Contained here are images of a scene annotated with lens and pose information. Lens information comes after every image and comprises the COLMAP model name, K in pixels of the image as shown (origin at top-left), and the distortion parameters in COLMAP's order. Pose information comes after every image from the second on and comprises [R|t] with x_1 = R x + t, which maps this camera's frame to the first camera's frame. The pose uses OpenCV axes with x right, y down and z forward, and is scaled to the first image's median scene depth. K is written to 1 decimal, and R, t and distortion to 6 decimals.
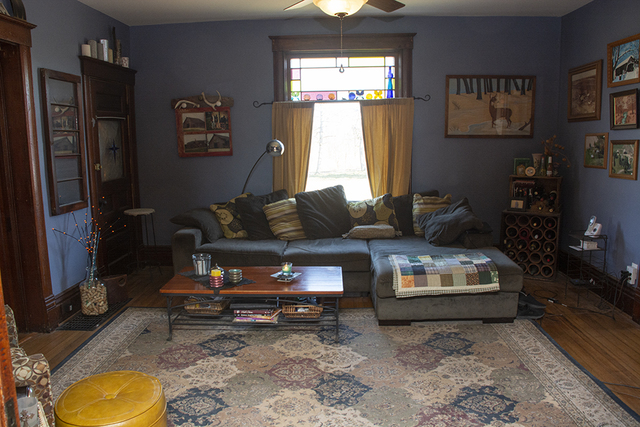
lens RADIAL K [[492.6, 0, 323.8], [0, 492.6, 215.9], [0, 0, 1]] dist [-0.135656, 0.060326]
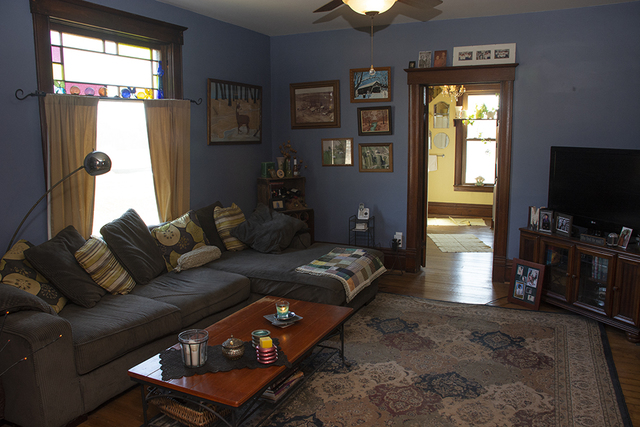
lens RADIAL K [[492.6, 0, 321.1], [0, 492.6, 211.7], [0, 0, 1]] dist [-0.135656, 0.060326]
pose [[0.412803, -0.126343, 0.902015, -0.570340], [0.149728, 0.986273, 0.069622, -0.072487], [-0.898430, 0.106316, 0.426053, 0.454770]]
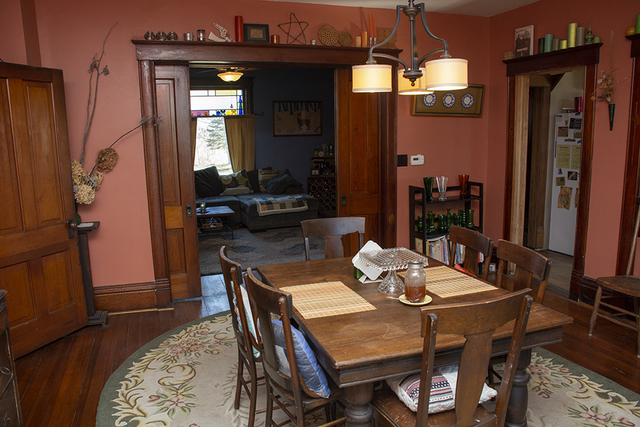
lens RADIAL K [[492.6, 0, 317.2], [0, 492.6, 213.5], [0, 0, 1]] dist [-0.135656, 0.060326]
pose [[0.933859, -0.066354, 0.351433, -0.258618], [0.066834, 0.997706, 0.010781, 0.113322], [-0.351343, 0.013420, 0.936151, -0.747144]]
